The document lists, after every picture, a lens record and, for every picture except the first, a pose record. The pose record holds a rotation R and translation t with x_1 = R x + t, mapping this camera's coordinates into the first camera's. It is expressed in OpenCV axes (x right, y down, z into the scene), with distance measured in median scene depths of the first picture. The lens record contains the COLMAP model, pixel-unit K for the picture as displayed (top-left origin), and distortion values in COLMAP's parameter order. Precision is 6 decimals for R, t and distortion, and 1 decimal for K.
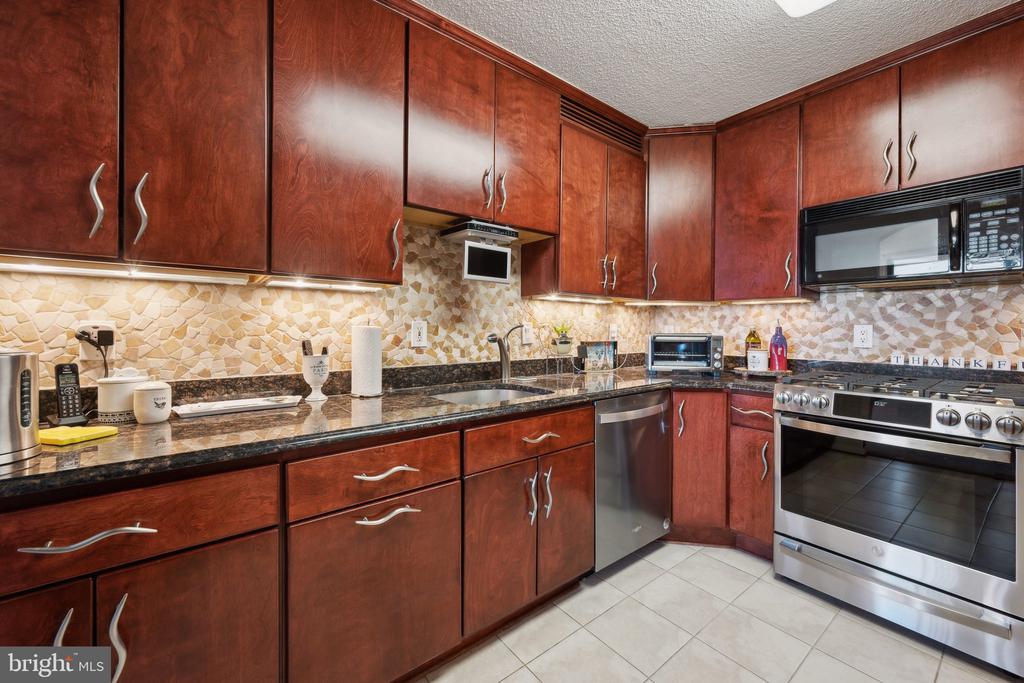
lens RADIAL K [[402.3, 0, 514.8], [0, 402.3, 329.0], [0, 0, 1]] dist [-0.001872, -0.000270]
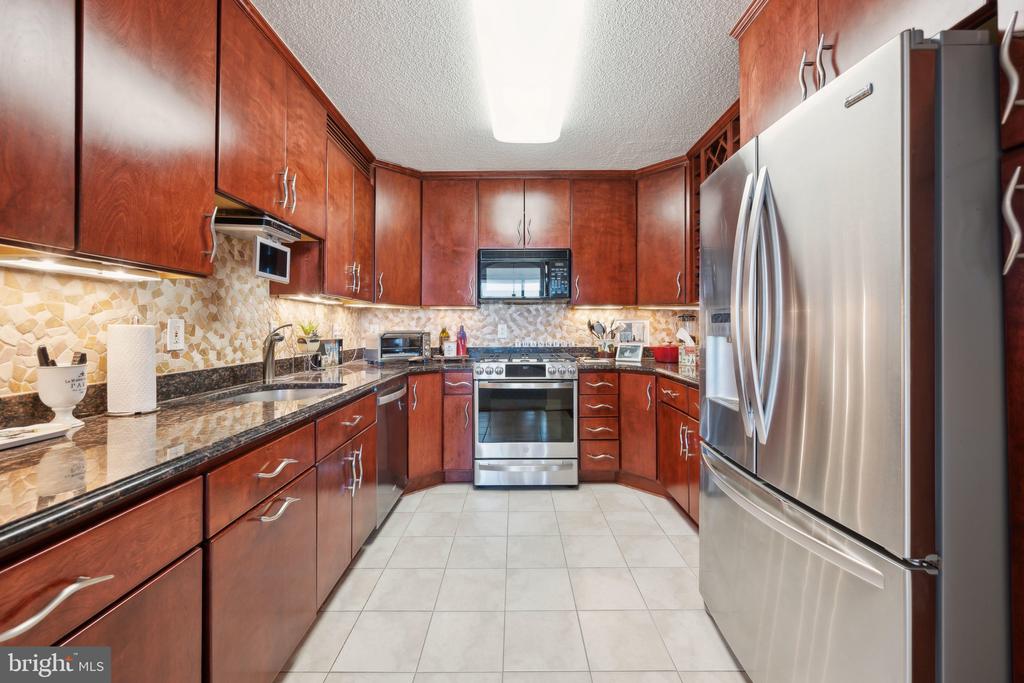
lens RADIAL K [[402.3, 0, 516.4], [0, 402.3, 325.6], [0, 0, 1]] dist [-0.001872, -0.000270]
pose [[0.611906, -0.001940, 0.790928, -0.448509], [0.008253, 0.999958, -0.003933, 0.002577], [-0.790887, 0.008934, 0.611897, -0.064721]]
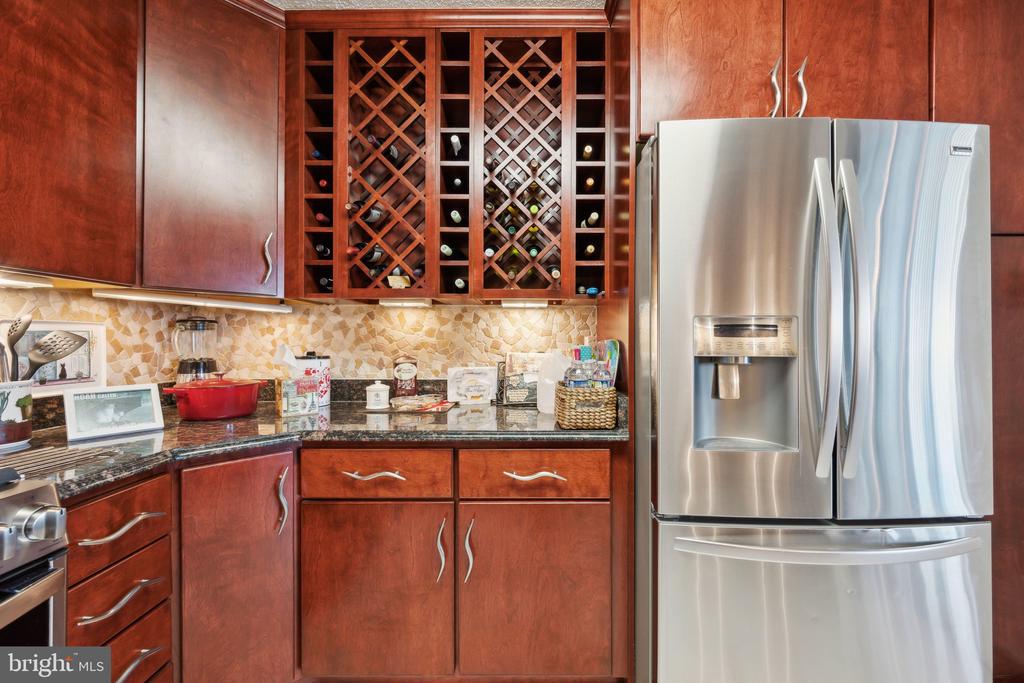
lens RADIAL K [[402.3, 0, 514.6], [0, 402.3, 341.3], [0, 0, 1]] dist [-0.001872, -0.000270]
pose [[-0.793721, -0.005999, 0.608252, 0.294365], [-0.001669, 0.999969, 0.007684, -0.001239], [-0.608279, 0.005084, -0.793707, 0.702928]]
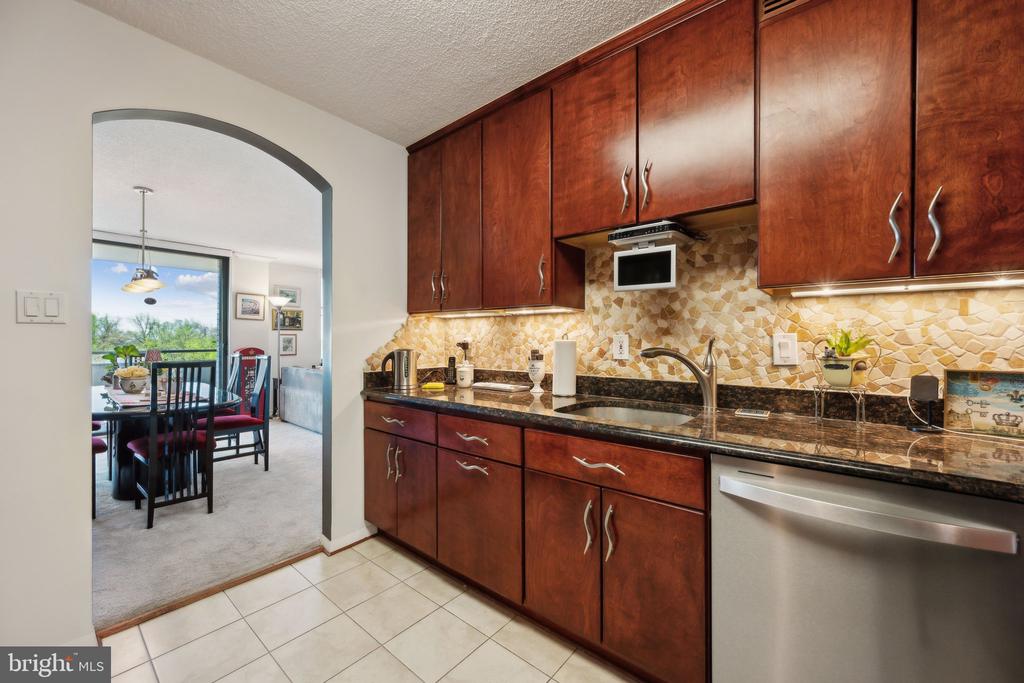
lens RADIAL K [[402.3, 0, 517.1], [0, 402.3, 341.4], [0, 0, 1]] dist [-0.001872, -0.000270]
pose [[0.216690, 0.001595, -0.976239, 0.697670], [-0.001529, 0.999998, 0.001295, -0.003380], [0.976239, 0.001212, 0.216692, 0.494340]]
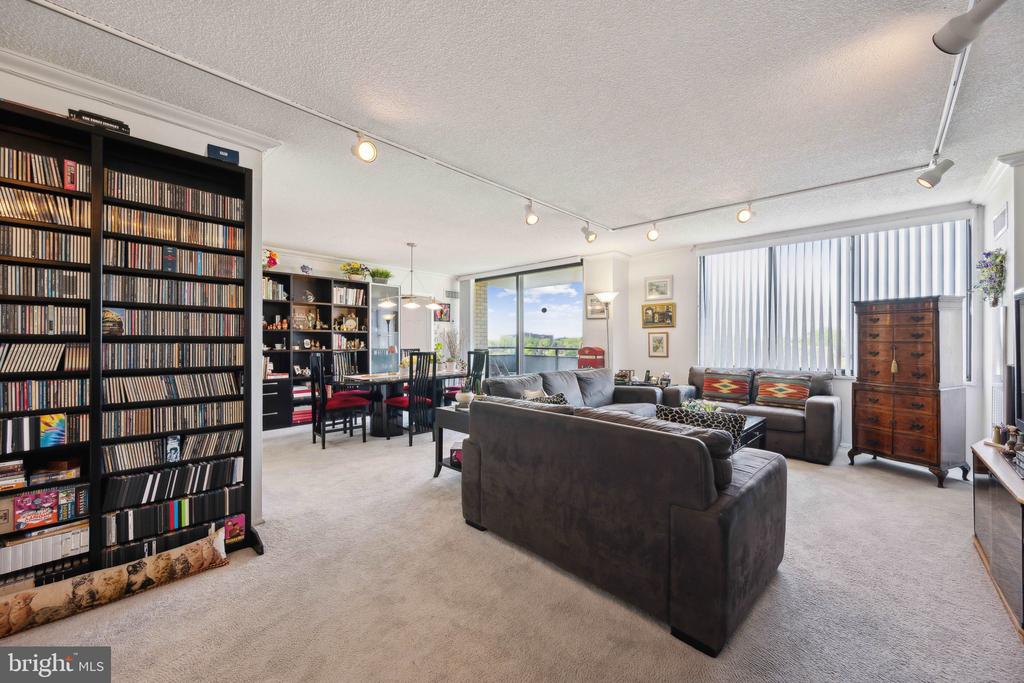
lens RADIAL K [[402.3, 0, 510.2], [0, 402.3, 340.8], [0, 0, 1]] dist [-0.001872, -0.000270]
pose [[-0.989902, -0.000041, -0.141752, -1.556468], [-0.000172, 1.000000, 0.000911, 0.001239], [0.141752, 0.000926, -0.989902, 2.058455]]
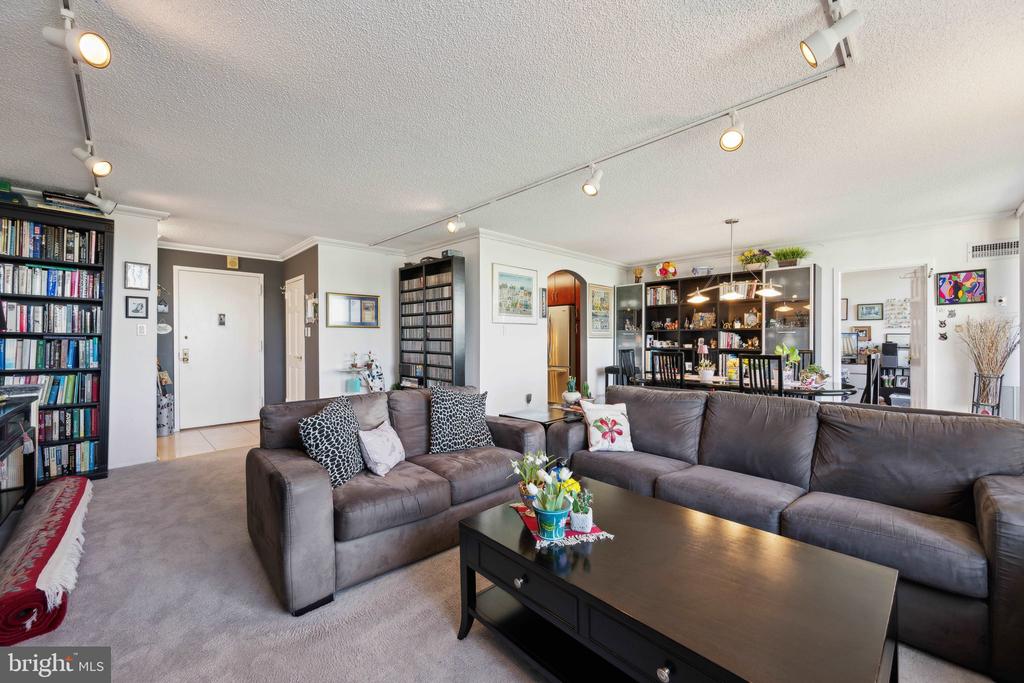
lens RADIAL K [[402.3, 0, 511.8], [0, 402.3, 341.5], [0, 0, 1]] dist [-0.001872, -0.000270]
pose [[-0.110990, -0.004358, 0.993812, -3.326764], [0.003877, 0.999981, 0.004818, 0.000220], [-0.993814, 0.004387, -0.110971, 0.742546]]
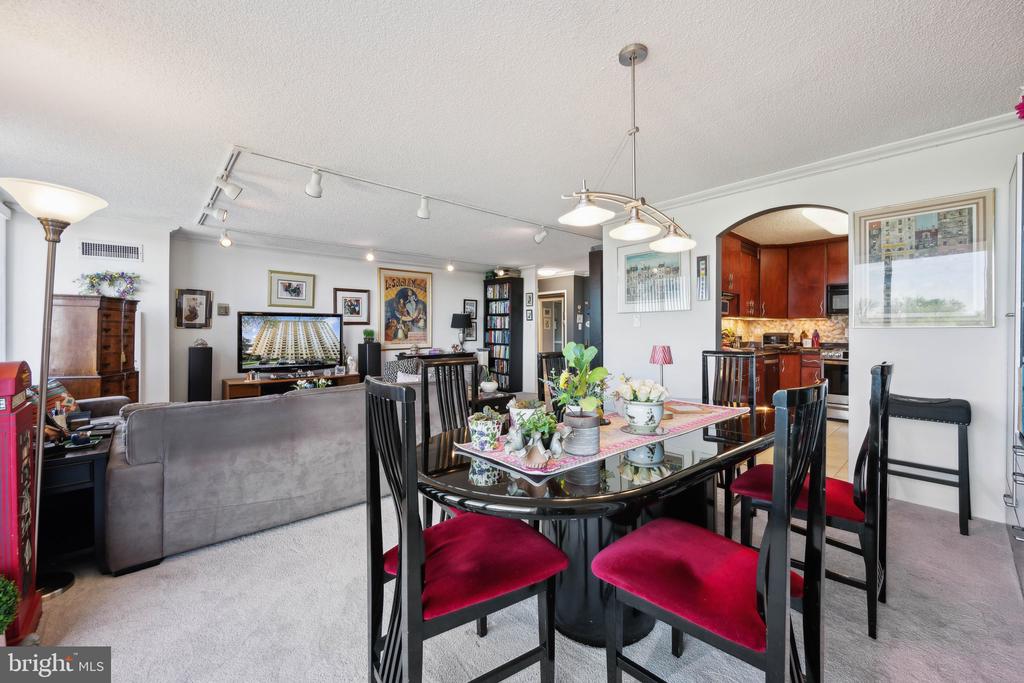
lens RADIAL K [[402.3, 0, 513.7], [0, 402.3, 330.3], [0, 0, 1]] dist [-0.001872, -0.000270]
pose [[0.997341, -0.005119, 0.072695, -1.632929], [0.005326, 0.999982, -0.002659, -0.004072], [-0.072680, 0.003039, 0.997351, -1.579939]]
